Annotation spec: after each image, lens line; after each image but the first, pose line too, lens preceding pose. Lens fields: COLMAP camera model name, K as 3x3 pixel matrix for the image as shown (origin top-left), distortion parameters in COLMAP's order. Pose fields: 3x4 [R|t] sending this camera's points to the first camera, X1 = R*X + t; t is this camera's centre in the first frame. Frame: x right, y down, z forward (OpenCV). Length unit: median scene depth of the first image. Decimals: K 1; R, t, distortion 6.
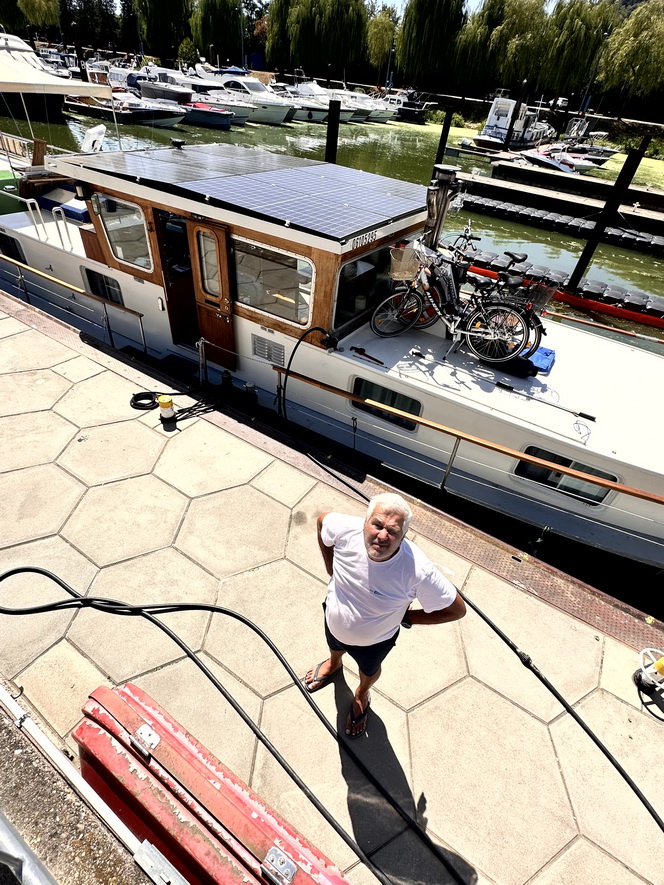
lens RADIAL K [[417.1, 0, 329.7], [0, 417.1, 446.8], [0, 0, 1]] dist [0.000301, -0.000625]
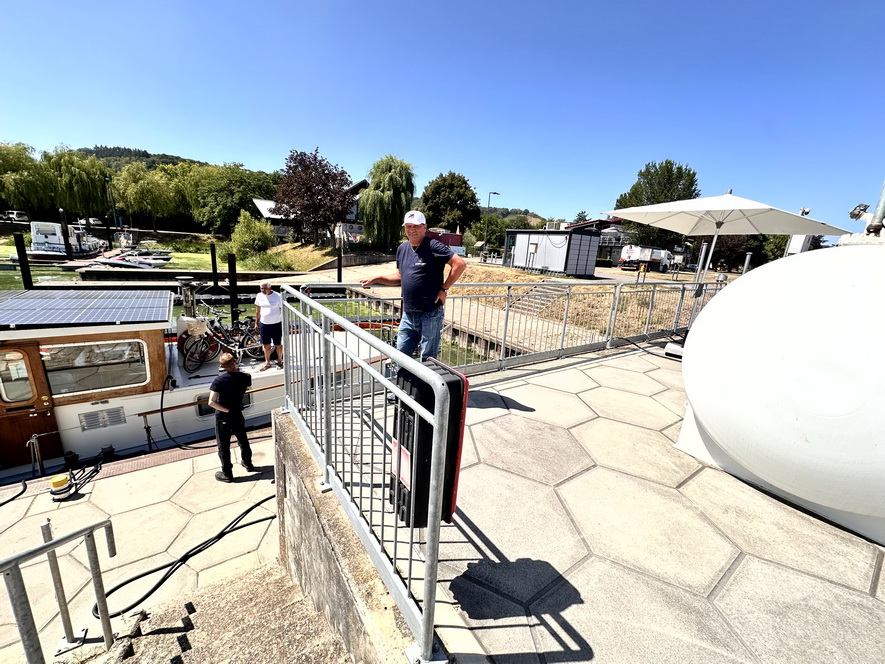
lens RADIAL K [[356.5, 0, 443.5], [0, 356.5, 340.8], [0, 0, 1]] dist [-0.003993, -0.000102]
pose [[0.361929, -0.302274, 0.881838, -0.666589], [0.588964, 0.807400, 0.035032, 0.147732], [-0.722584, 0.506692, 0.470250, -0.366012]]
